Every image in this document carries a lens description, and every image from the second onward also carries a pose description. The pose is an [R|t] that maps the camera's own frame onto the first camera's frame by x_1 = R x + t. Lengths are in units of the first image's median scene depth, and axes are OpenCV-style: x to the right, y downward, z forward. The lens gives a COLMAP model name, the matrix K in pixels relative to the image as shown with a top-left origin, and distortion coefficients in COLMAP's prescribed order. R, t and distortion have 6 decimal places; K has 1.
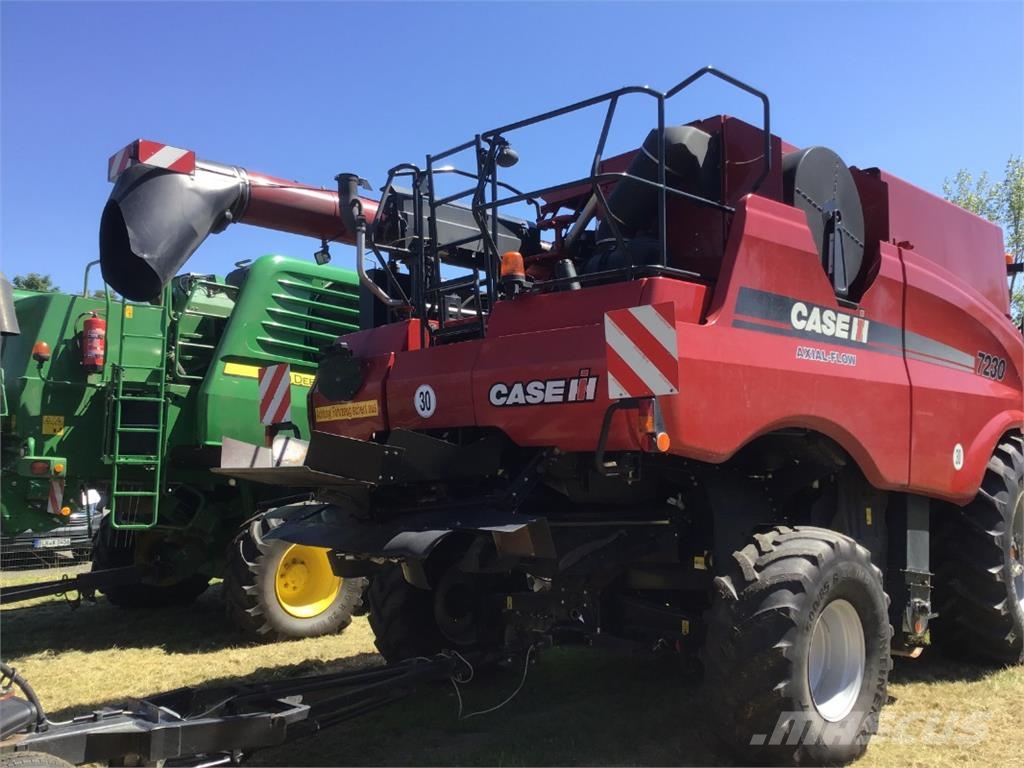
lens RADIAL K [[906.7, 0, 522.8], [0, 906.7, 387.6], [0, 0, 1]] dist [0.078431, -0.082016]
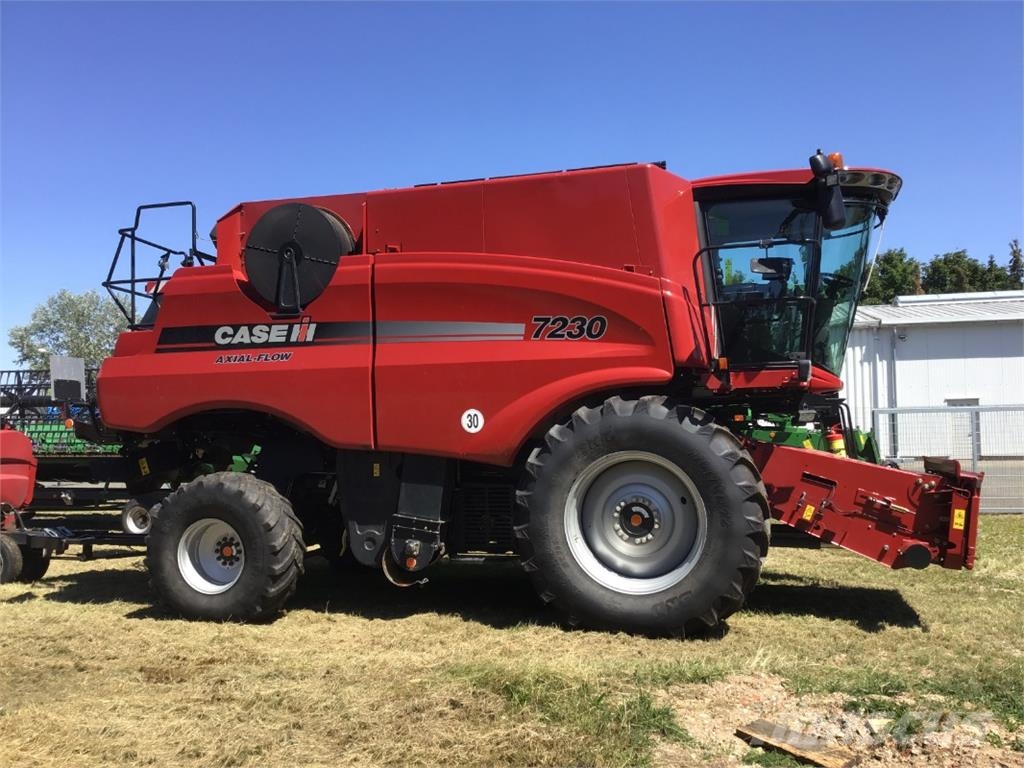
lens RADIAL K [[906.7, 0, 522.8], [0, 906.7, 387.6], [0, 0, 1]] dist [0.078431, -0.082016]
pose [[0.510983, -0.051989, -0.858017, 1.846669], [0.083121, 0.996480, -0.010877, 0.066253], [0.855563, -0.065761, 0.513506, 0.629159]]
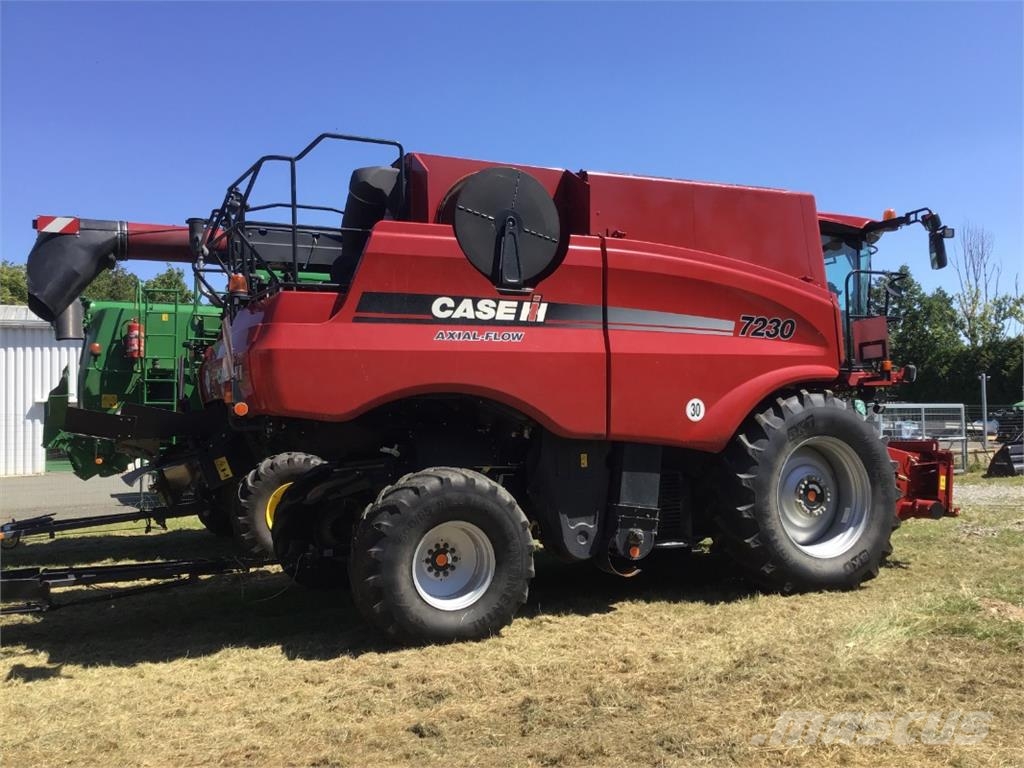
lens RADIAL K [[906.7, 0, 522.8], [0, 906.7, 387.6], [0, 0, 1]] dist [0.078431, -0.082016]
pose [[0.945429, -0.029652, -0.324475, 0.820088], [0.044182, 0.998319, 0.037503, -0.007467], [0.322817, -0.049792, 0.945151, -0.195923]]
